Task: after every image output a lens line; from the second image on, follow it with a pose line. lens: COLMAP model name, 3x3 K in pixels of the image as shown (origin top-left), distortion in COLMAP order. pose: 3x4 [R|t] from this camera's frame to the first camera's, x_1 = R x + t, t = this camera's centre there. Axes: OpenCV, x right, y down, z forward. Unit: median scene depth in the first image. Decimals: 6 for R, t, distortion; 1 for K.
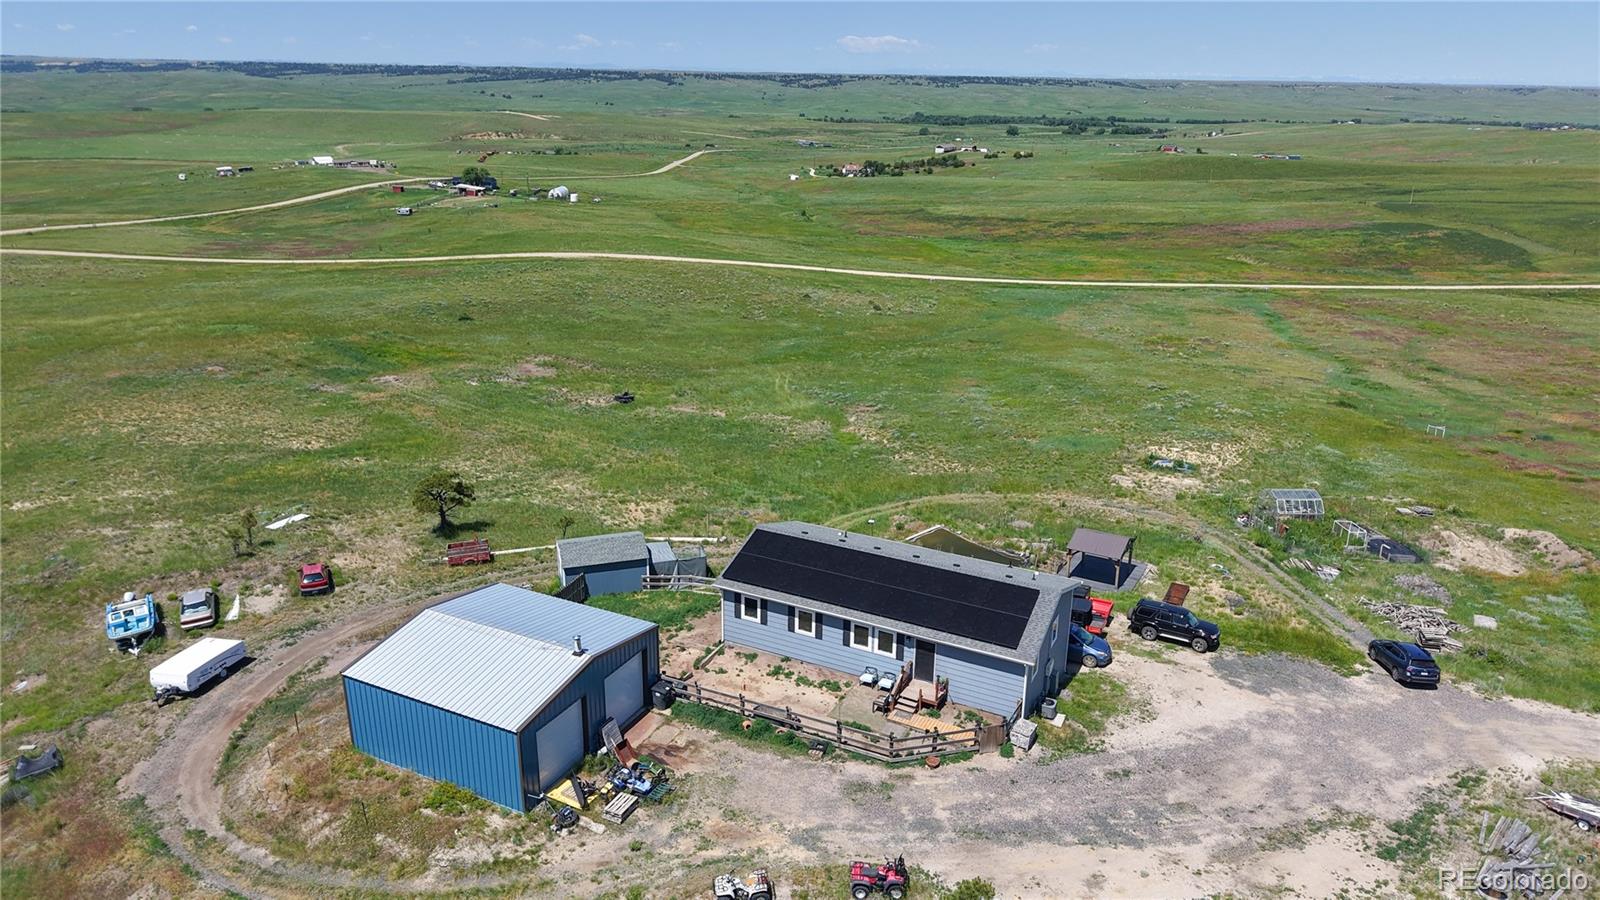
lens RADIAL K [[1064.6, 0, 800.0], [0, 1064.6, 450.0], [0, 0, 1]] dist [0.024806, -0.031383]
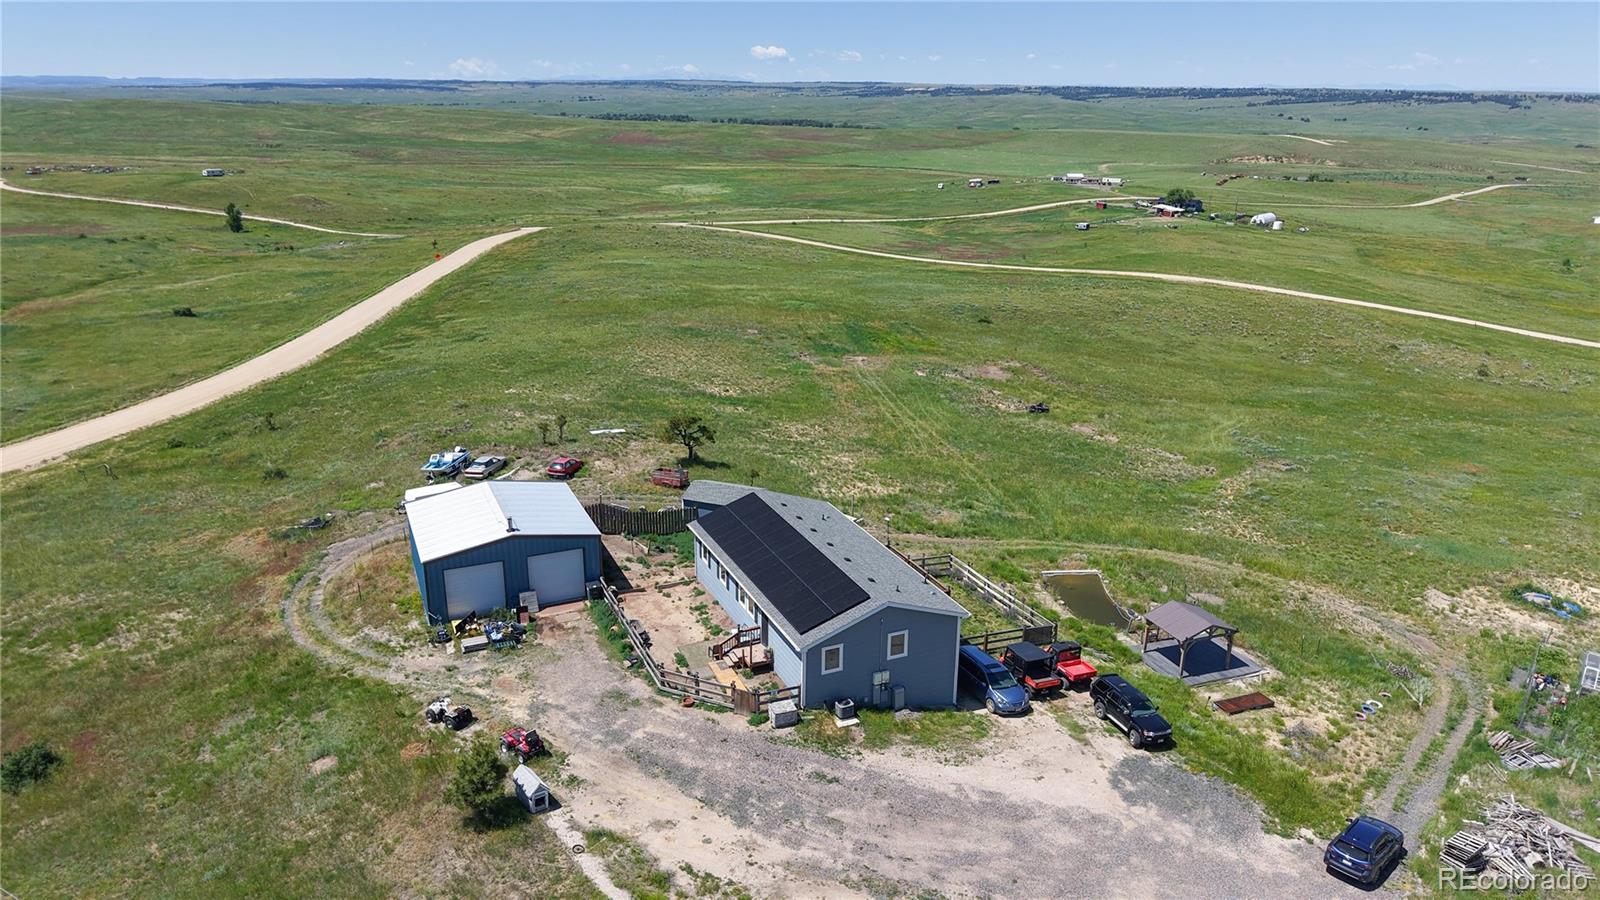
lens RADIAL K [[1063.6, 0, 800.0], [0, 1063.6, 450.0], [0, 0, 1]] dist [0.039012, -0.054203]
pose [[0.775699, 0.196825, -0.599626, 0.068460], [-0.208354, 0.976719, 0.051070, -0.003698], [0.595718, 0.085320, 0.798649, 0.013193]]
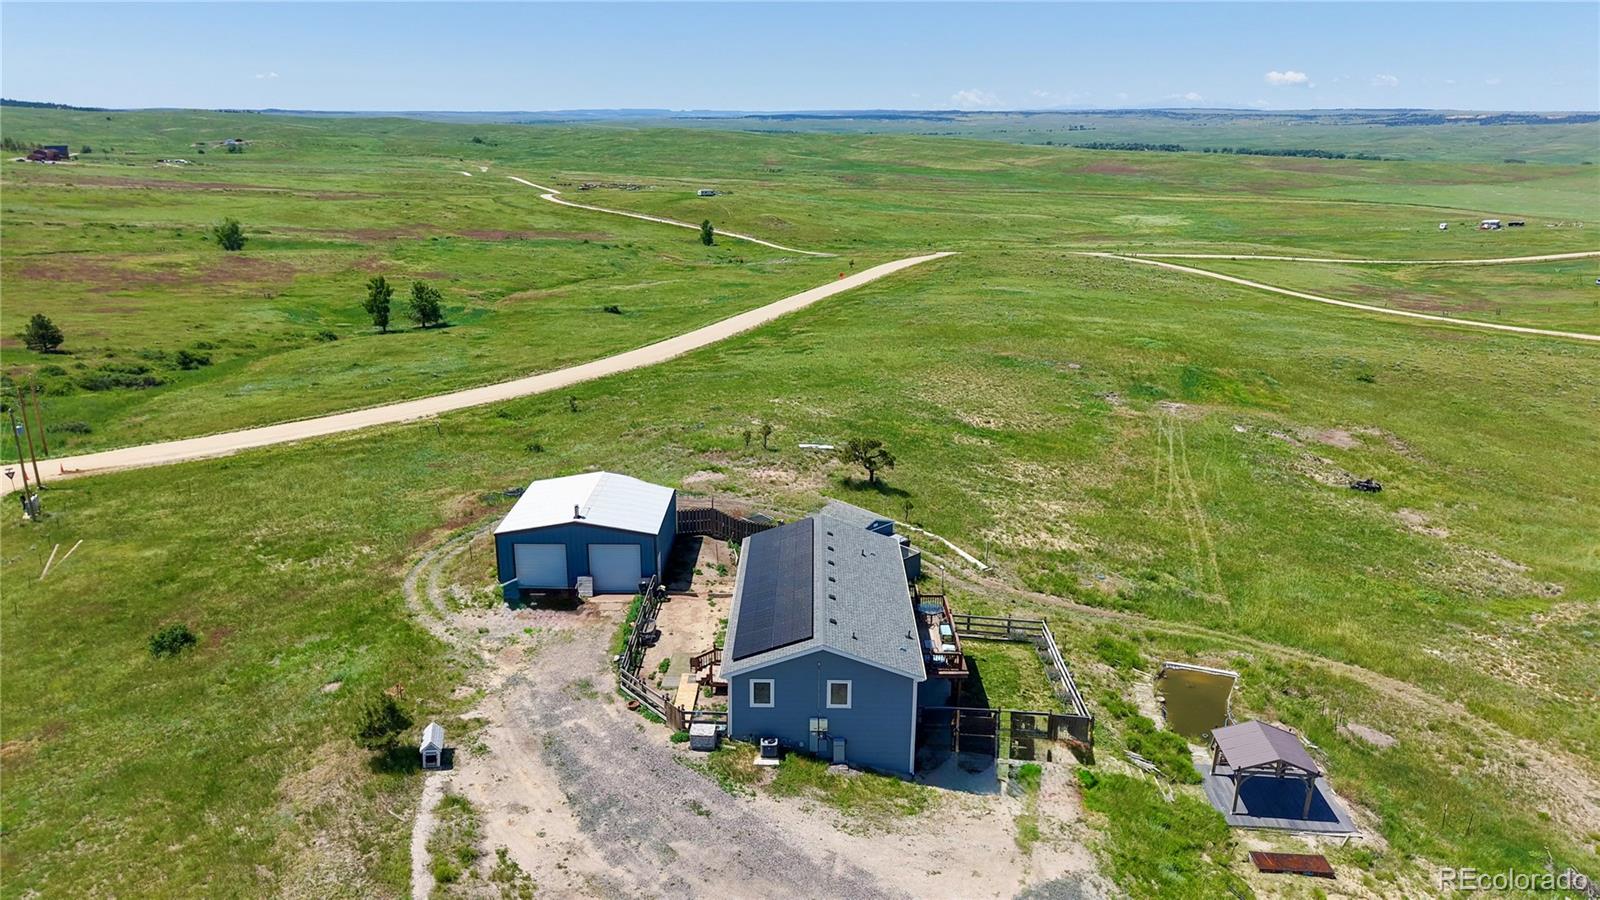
lens RADIAL K [[1064.6, 0, 800.0], [0, 1064.6, 450.0], [0, 0, 1]] dist [0.024806, -0.031383]
pose [[0.442021, 0.259013, -0.858796, 0.091136], [-0.296847, 0.945697, 0.132436, -0.013662], [0.846463, 0.196391, 0.494905, 0.044251]]
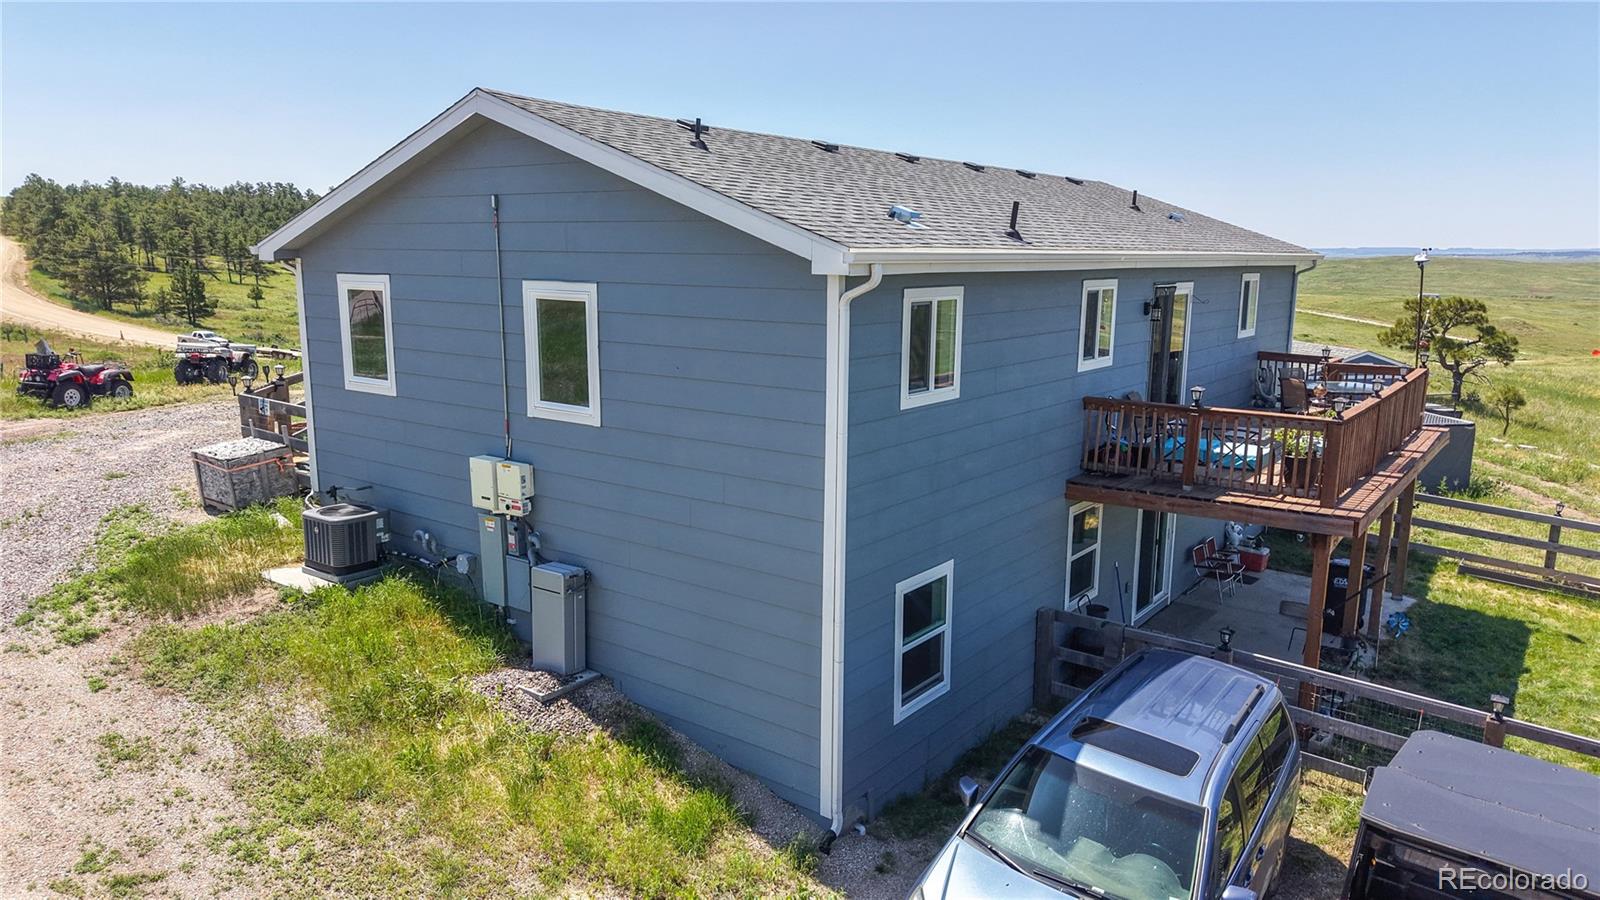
lens RADIAL K [[1064.6, 0, 800.0], [0, 1064.6, 450.0], [0, 0, 1]] dist [0.024806, -0.031383]
pose [[-0.172332, 0.169932, -0.970270, 0.041421], [-0.327036, 0.919266, 0.219085, 0.011802], [0.929166, 0.355069, -0.102845, 0.101155]]
